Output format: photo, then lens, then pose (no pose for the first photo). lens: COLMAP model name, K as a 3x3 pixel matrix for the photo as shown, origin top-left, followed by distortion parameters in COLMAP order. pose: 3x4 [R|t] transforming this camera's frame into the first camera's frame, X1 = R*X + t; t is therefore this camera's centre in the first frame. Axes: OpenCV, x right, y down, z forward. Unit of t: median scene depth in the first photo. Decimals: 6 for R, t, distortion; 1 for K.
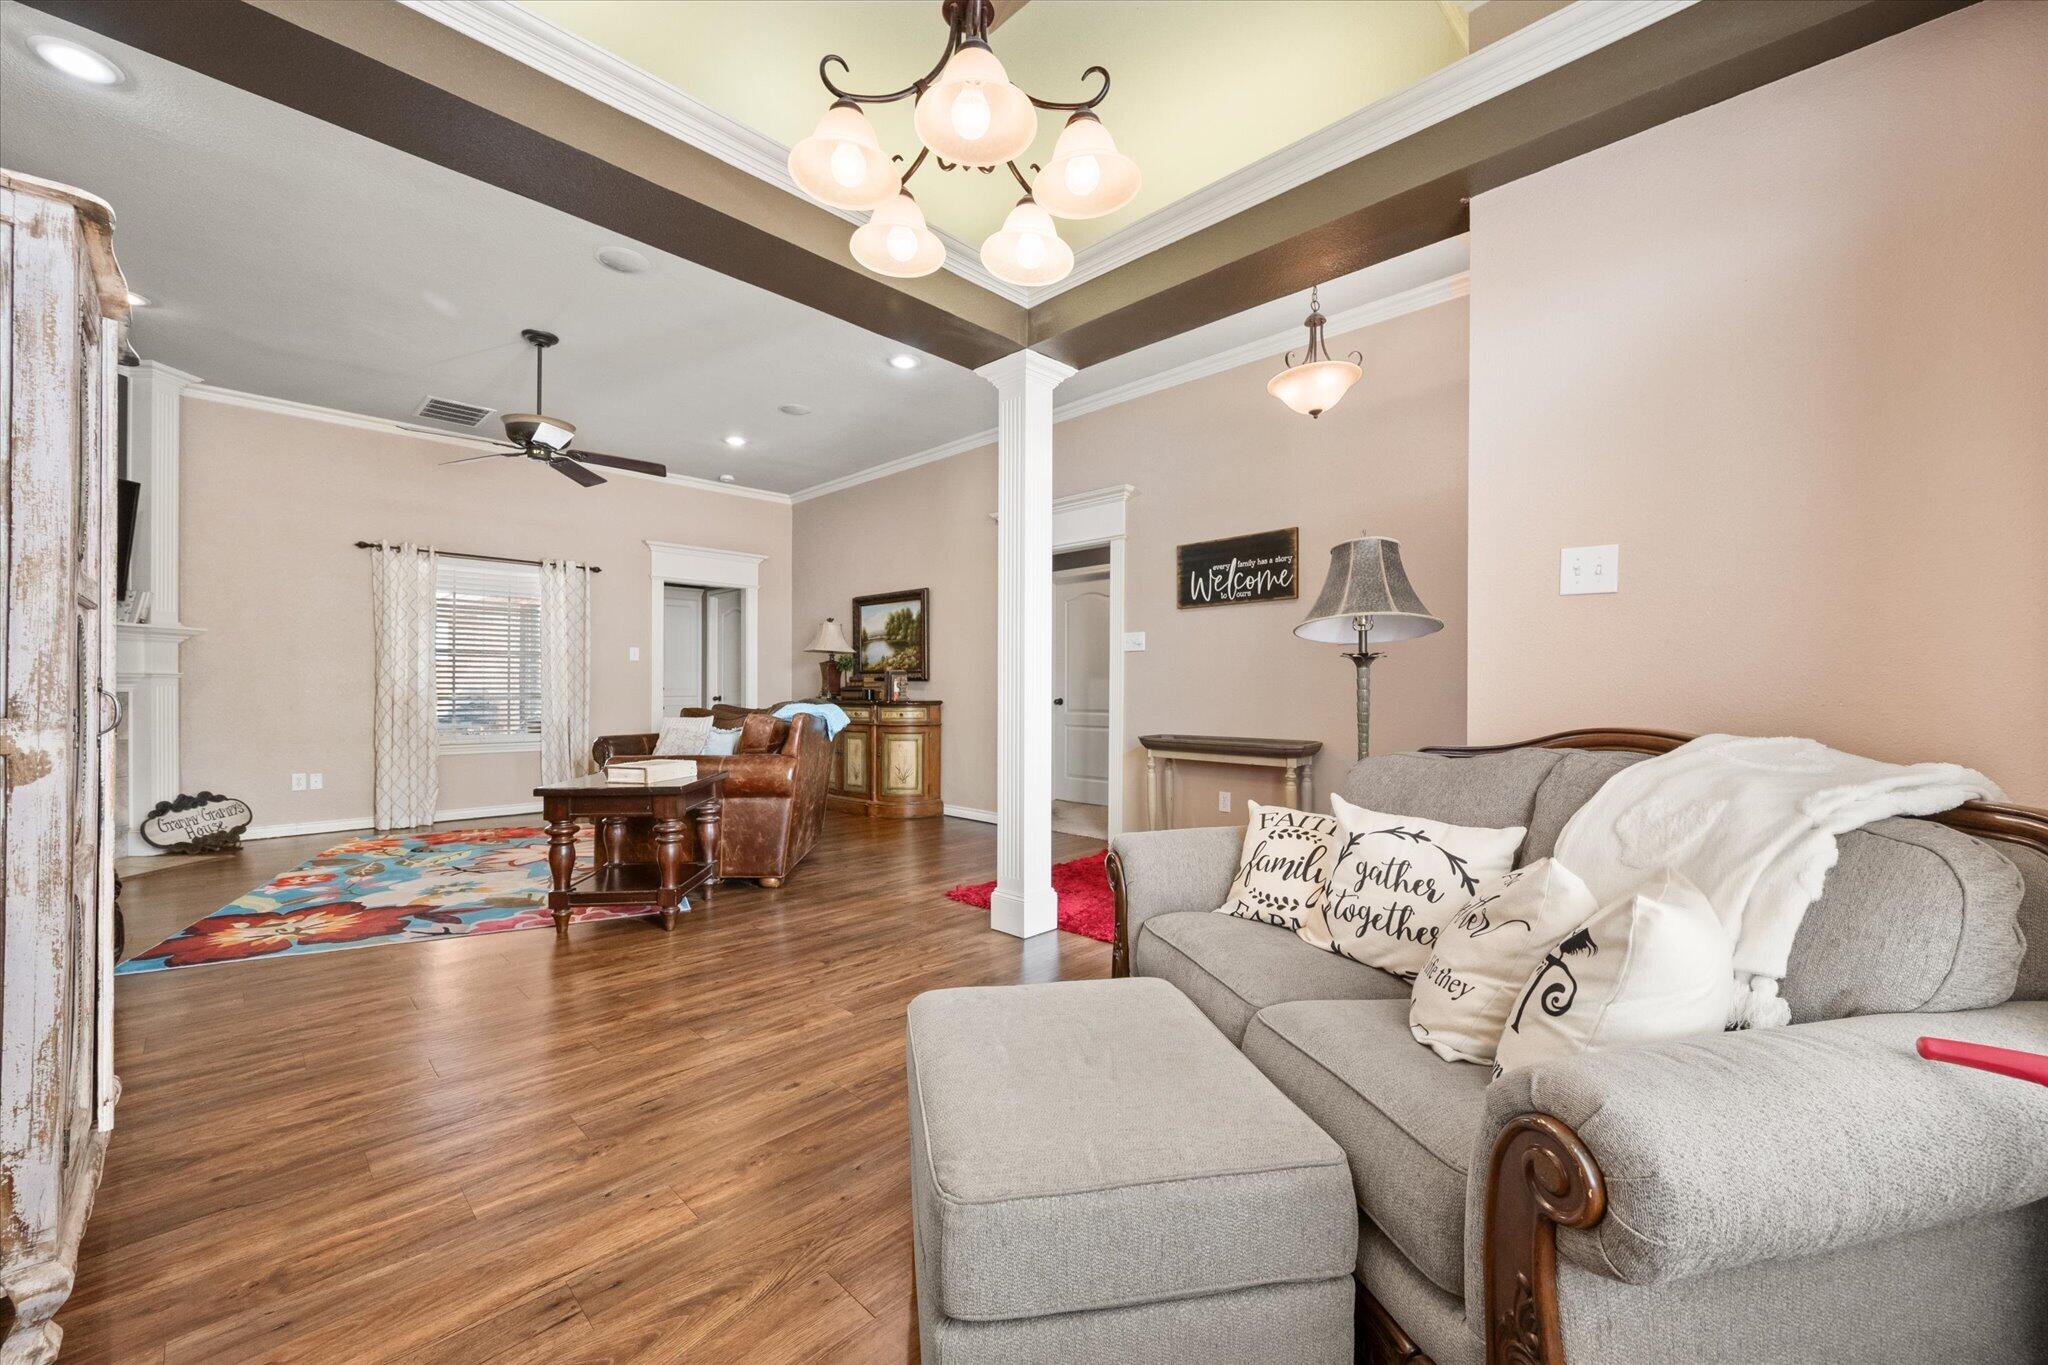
lens RADIAL K [[807.1, 0, 1019.5], [0, 807.1, 684.7], [0, 0, 1]] dist [-0.000021, 0.001035]
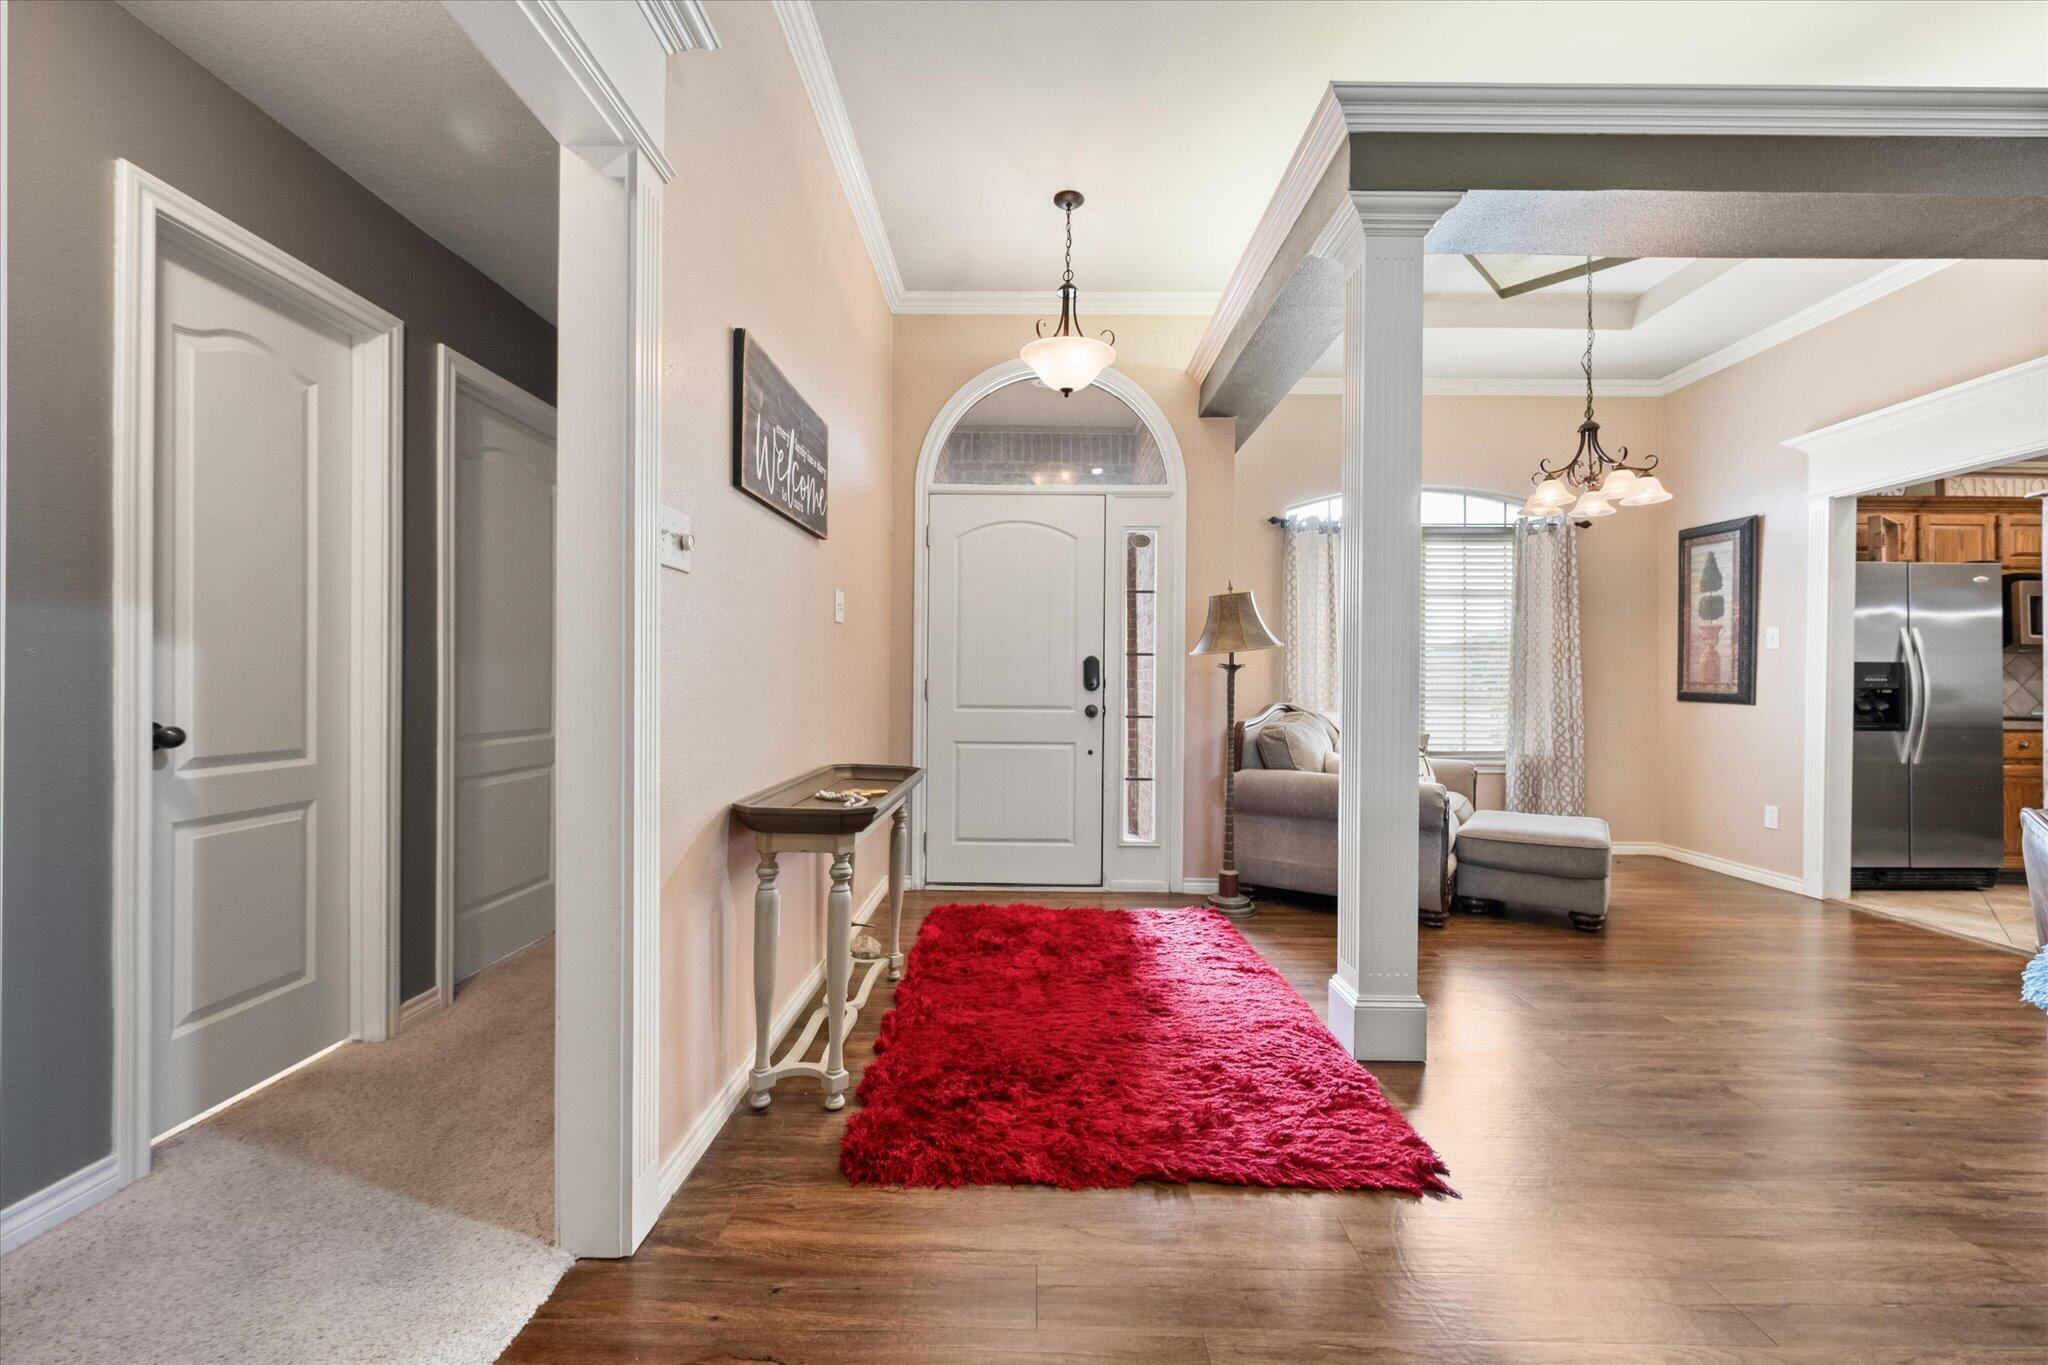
lens RADIAL K [[807.1, 0, 1017.1], [0, 807.1, 684.8], [0, 0, 1]] dist [-0.000021, 0.001035]
pose [[-0.688417, -0.008620, 0.725264, -0.176048], [-0.013391, 0.999910, -0.000826, 0.001835], [-0.725191, -0.010281, -0.688471, 1.107541]]
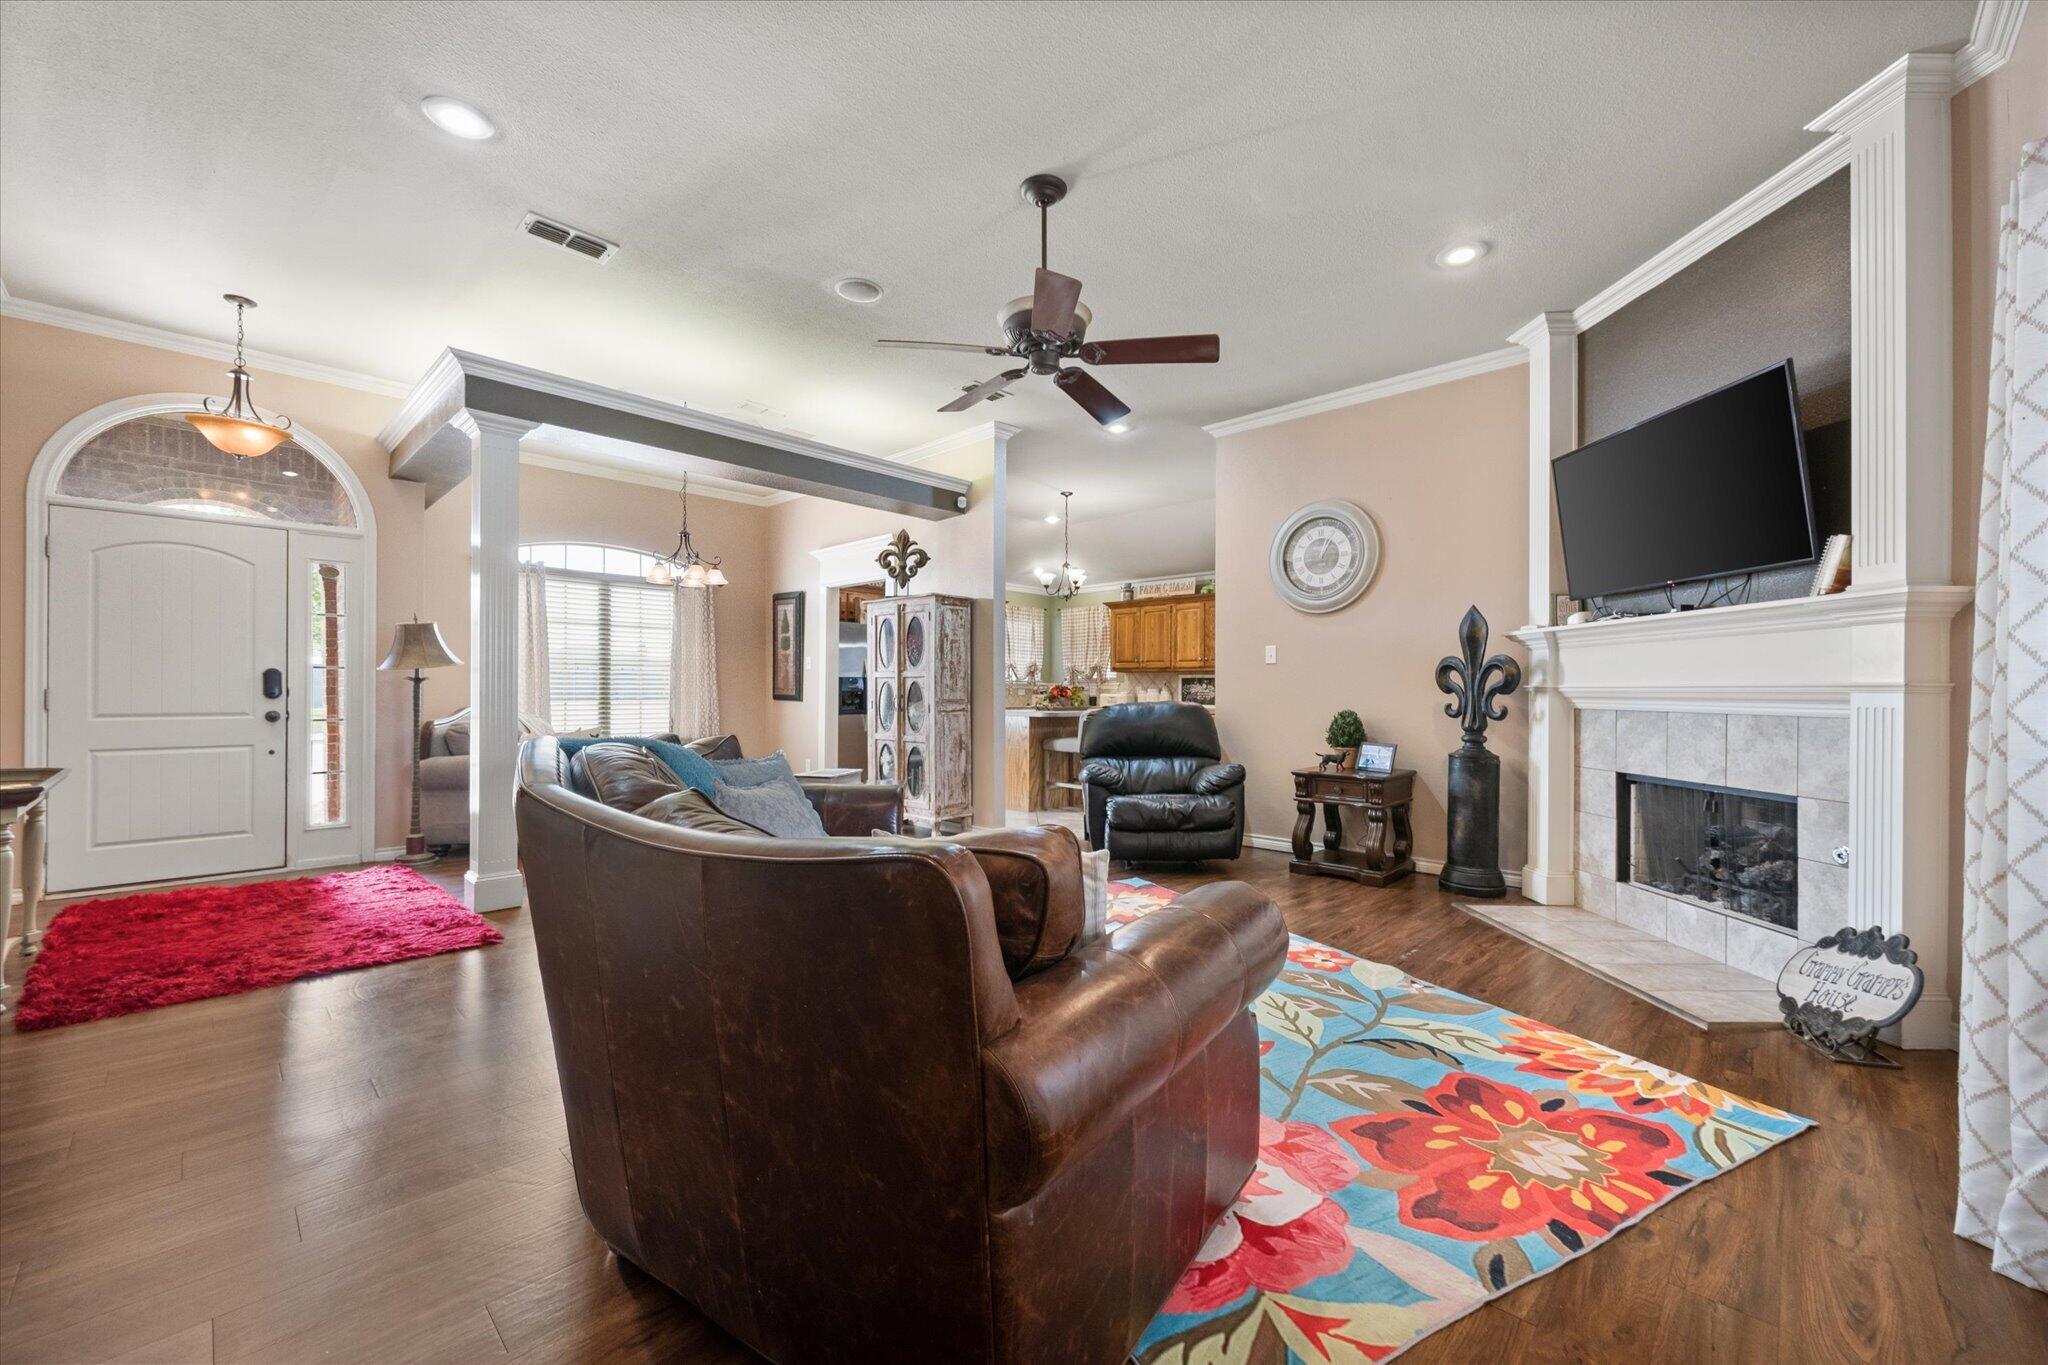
lens RADIAL K [[807.1, 0, 1026.1], [0, 807.1, 688.7], [0, 0, 1]] dist [-0.000021, 0.001035]
pose [[-0.999909, -0.006195, -0.011953, -0.482415], [-0.006114, 0.999958, -0.006816, -0.004011], [0.011995, -0.006743, -0.999905, 1.421822]]
